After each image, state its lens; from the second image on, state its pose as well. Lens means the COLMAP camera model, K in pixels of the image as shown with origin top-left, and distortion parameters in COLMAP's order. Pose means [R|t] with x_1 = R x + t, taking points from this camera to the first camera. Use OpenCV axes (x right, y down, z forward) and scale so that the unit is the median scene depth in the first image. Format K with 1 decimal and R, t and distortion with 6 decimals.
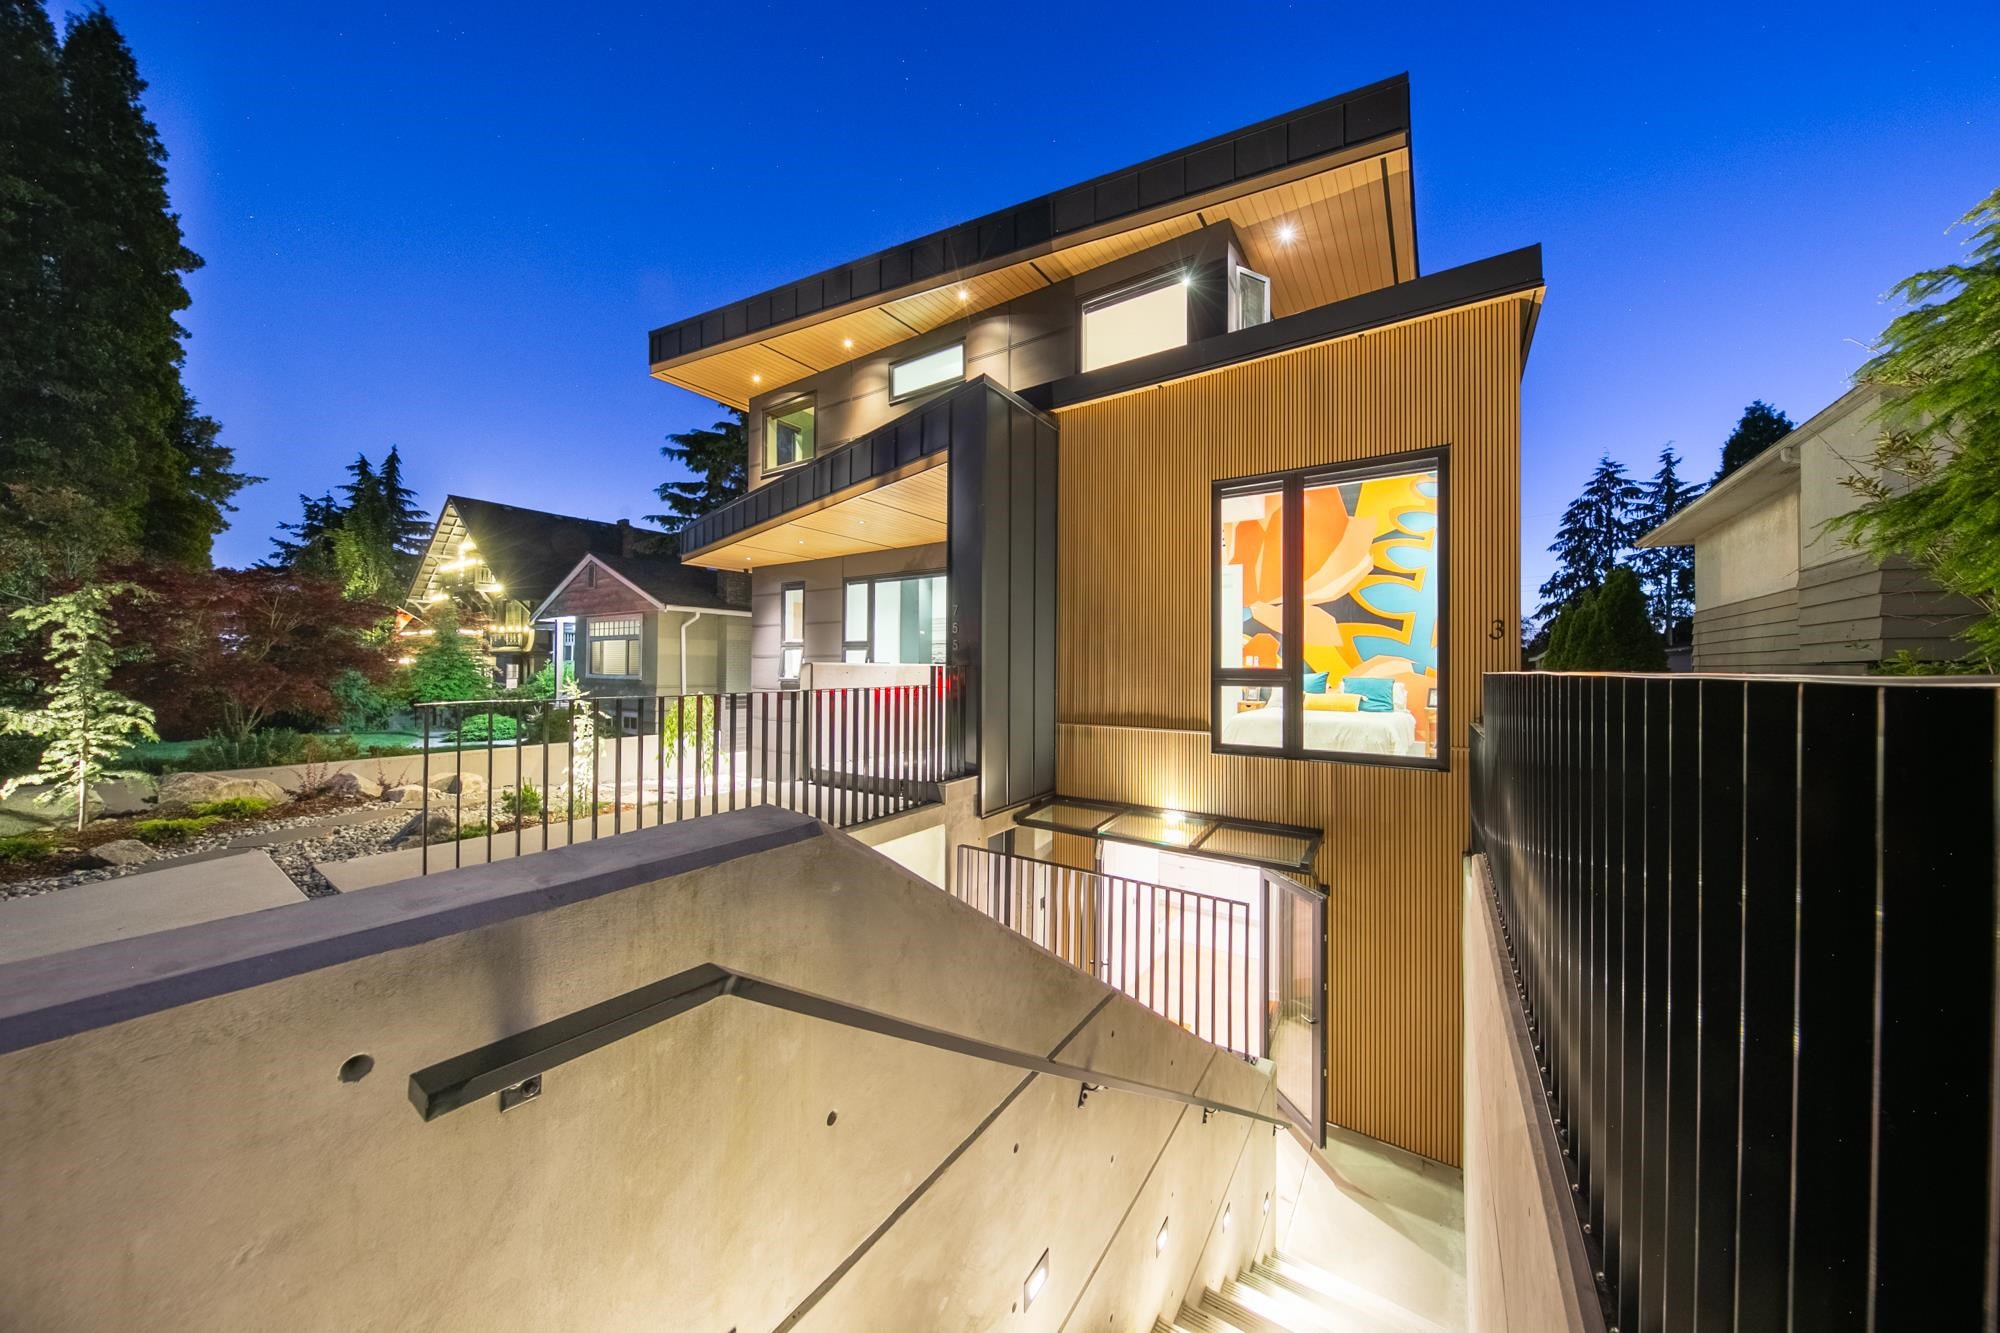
lens RADIAL K [[646.9, 0, 1001.3], [0, 646.9, 662.6], [0, 0, 1]] dist [0.001228, -0.000220]
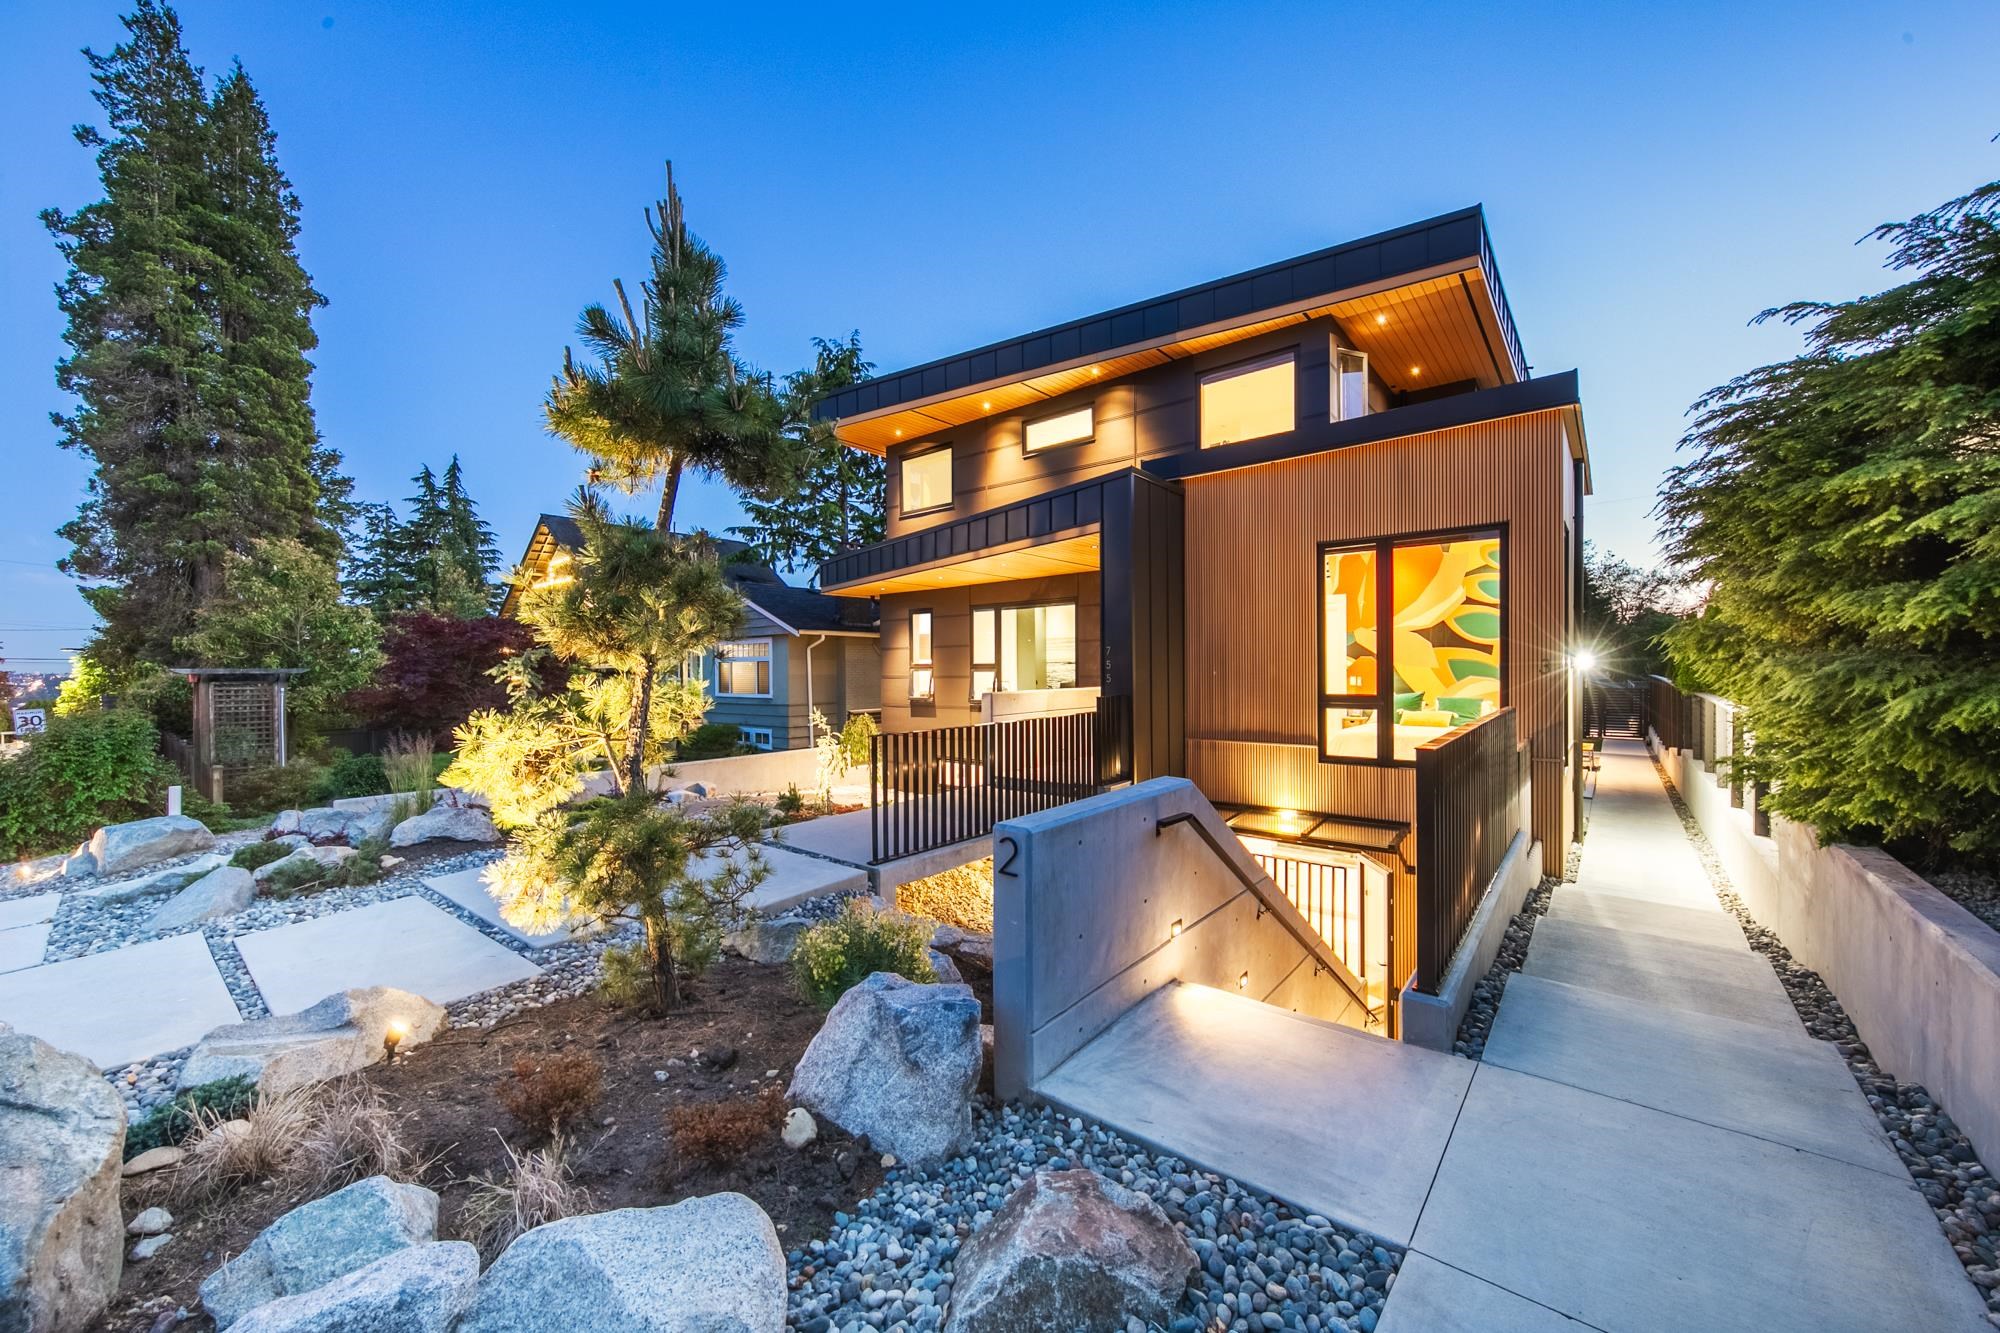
lens RADIAL K [[762.8, 0, 998.5], [0, 762.8, 673.8], [0, 0, 1]] dist [0.007677, -0.000602]
pose [[0.996492, -0.014138, -0.082483, -0.231017], [0.015642, 0.999722, 0.017614, -0.094110], [0.082211, -0.018843, 0.996437, -0.719342]]
